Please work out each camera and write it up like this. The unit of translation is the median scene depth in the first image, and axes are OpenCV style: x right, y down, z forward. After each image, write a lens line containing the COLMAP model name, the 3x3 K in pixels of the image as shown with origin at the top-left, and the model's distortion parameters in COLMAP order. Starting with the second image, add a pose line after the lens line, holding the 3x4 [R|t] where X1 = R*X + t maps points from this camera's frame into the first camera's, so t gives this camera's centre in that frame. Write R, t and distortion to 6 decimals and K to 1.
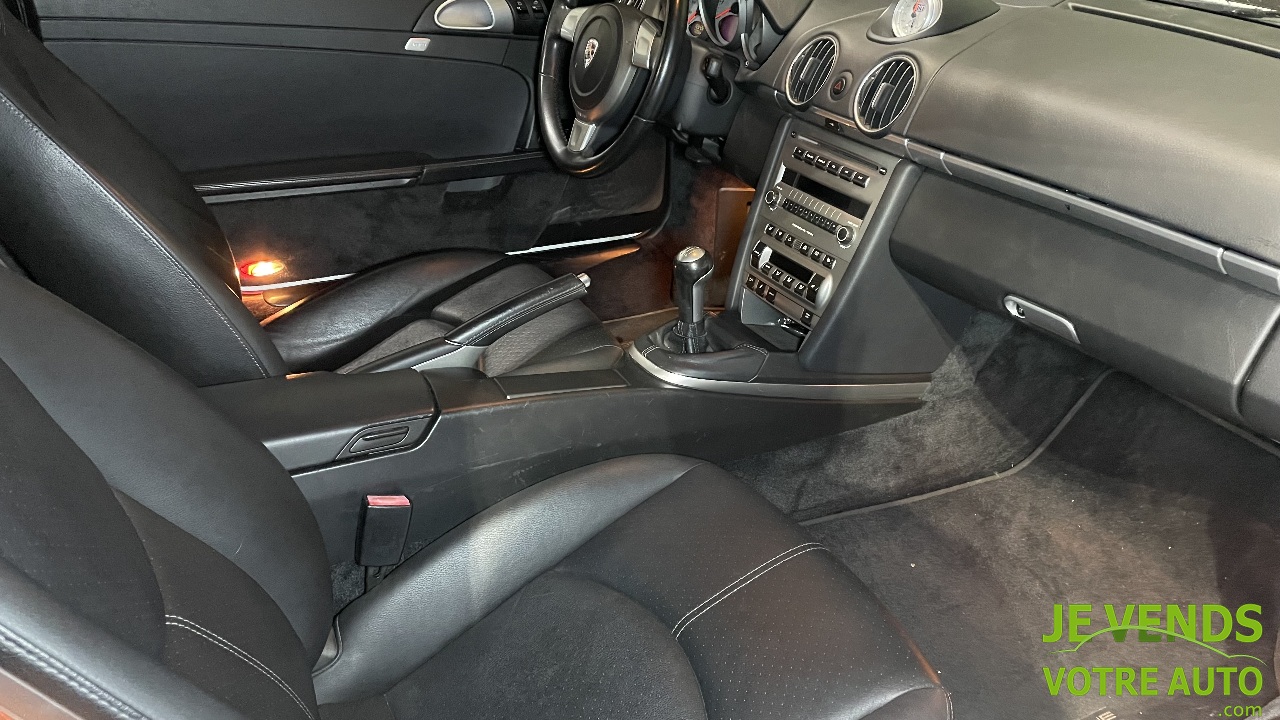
lens RADIAL K [[967.3, 0, 633.2], [0, 967.3, 361.1], [0, 0, 1]] dist [0.094276, -0.136504]
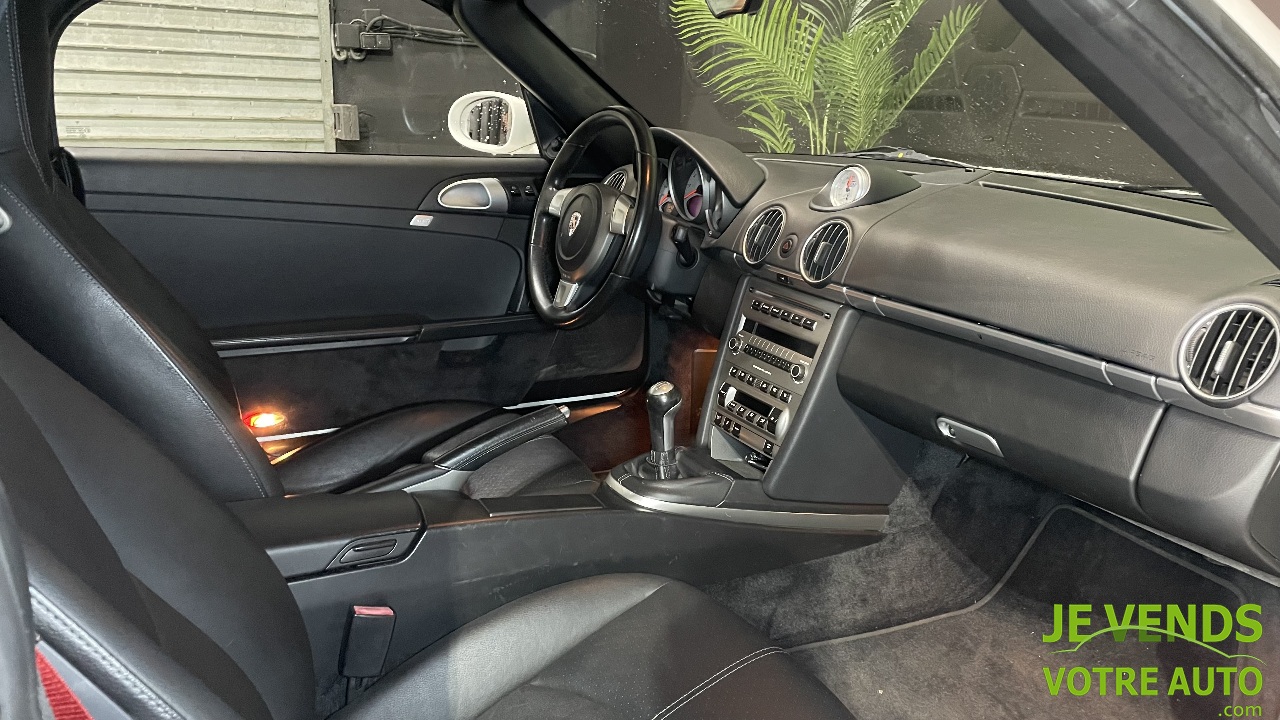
lens RADIAL K [[961.4, 0, 655.2], [0, 961.4, 339.3], [0, 0, 1]] dist [0.105040, -0.172277]
pose [[0.999535, -0.002605, 0.030374, 0.017665], [0.009281, 0.975048, -0.221801, 0.071962], [-0.029038, 0.221980, 0.974619, -0.079814]]
